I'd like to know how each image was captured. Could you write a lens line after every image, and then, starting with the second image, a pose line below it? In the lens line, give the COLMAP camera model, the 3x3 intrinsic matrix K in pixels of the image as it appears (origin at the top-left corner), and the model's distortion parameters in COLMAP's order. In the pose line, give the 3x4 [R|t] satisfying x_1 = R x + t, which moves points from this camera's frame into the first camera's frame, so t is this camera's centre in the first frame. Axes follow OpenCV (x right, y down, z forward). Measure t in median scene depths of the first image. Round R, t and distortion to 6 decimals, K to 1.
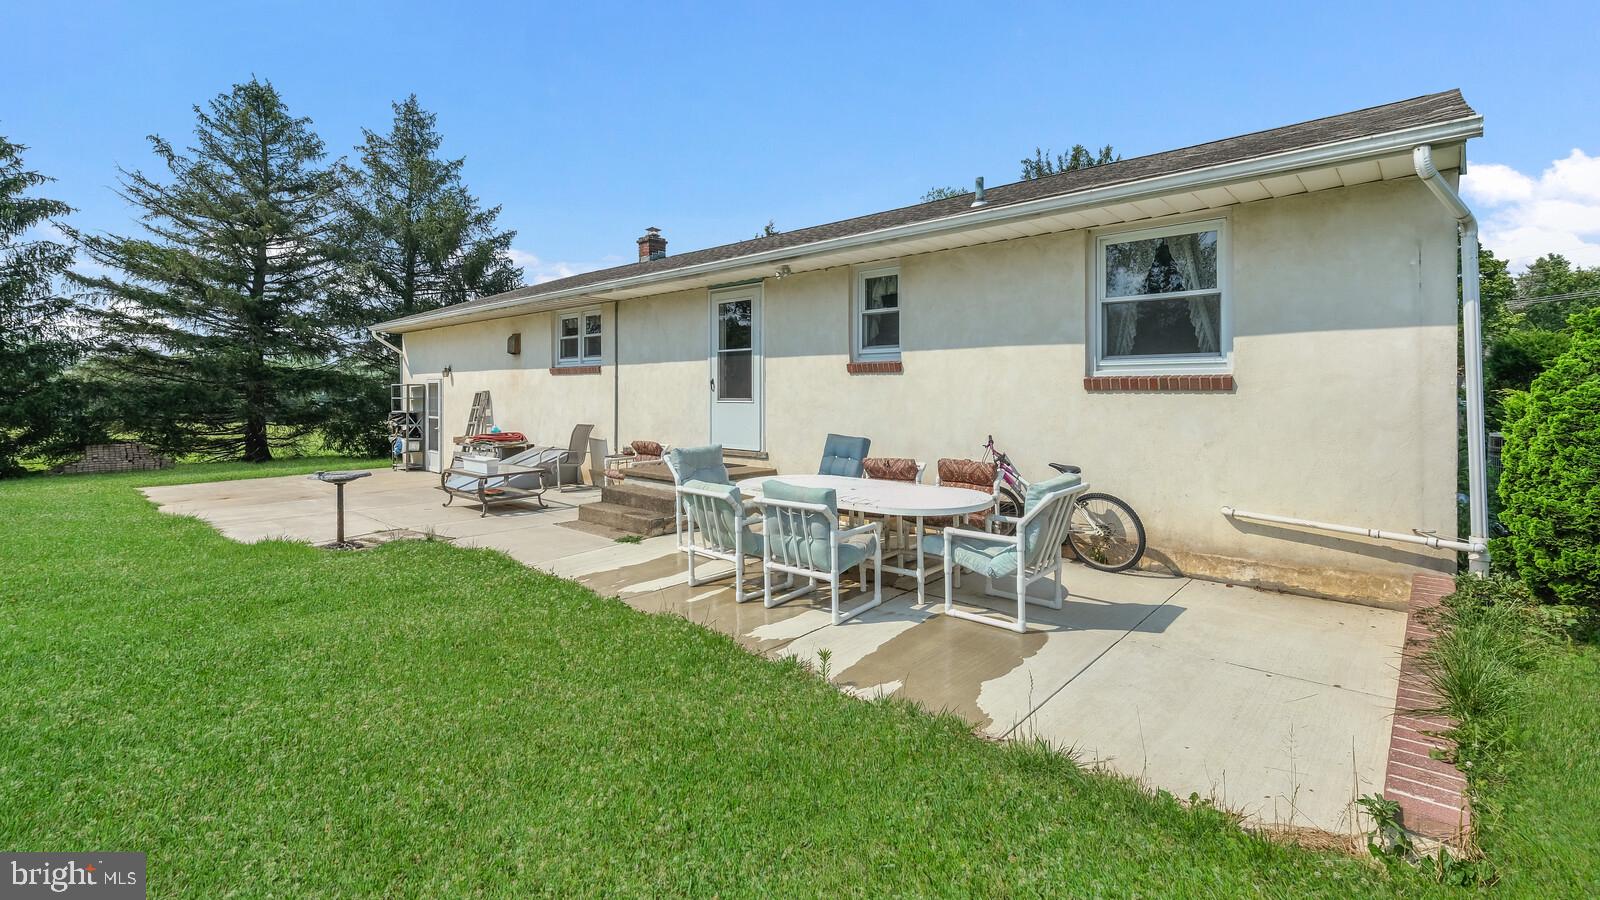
lens RADIAL K [[694.7, 0, 770.5], [0, 694.7, 407.2], [0, 0, 1]] dist [0.004335, 0.000574]
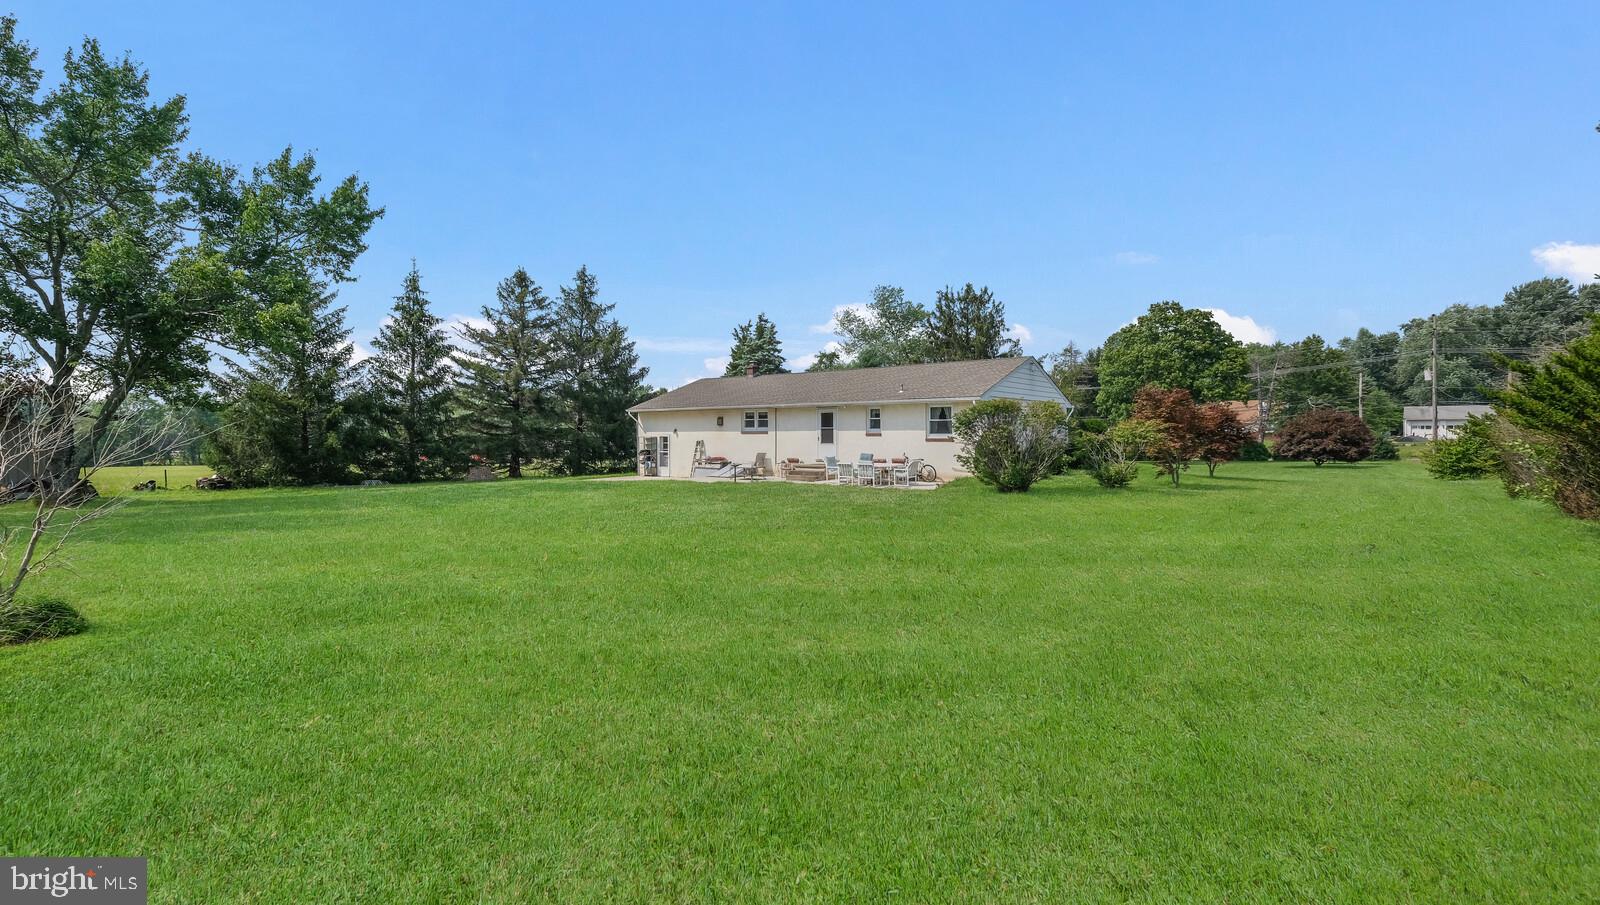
lens RADIAL K [[701.7, 0, 797.2], [0, 701.7, 454.4], [0, 0, 1]] dist [0.002140, 0.002468]
pose [[0.992694, -0.007034, 0.120452, -0.506446], [0.006130, 0.999950, 0.007876, 0.010824], [-0.120501, -0.007080, 0.992688, -1.901857]]
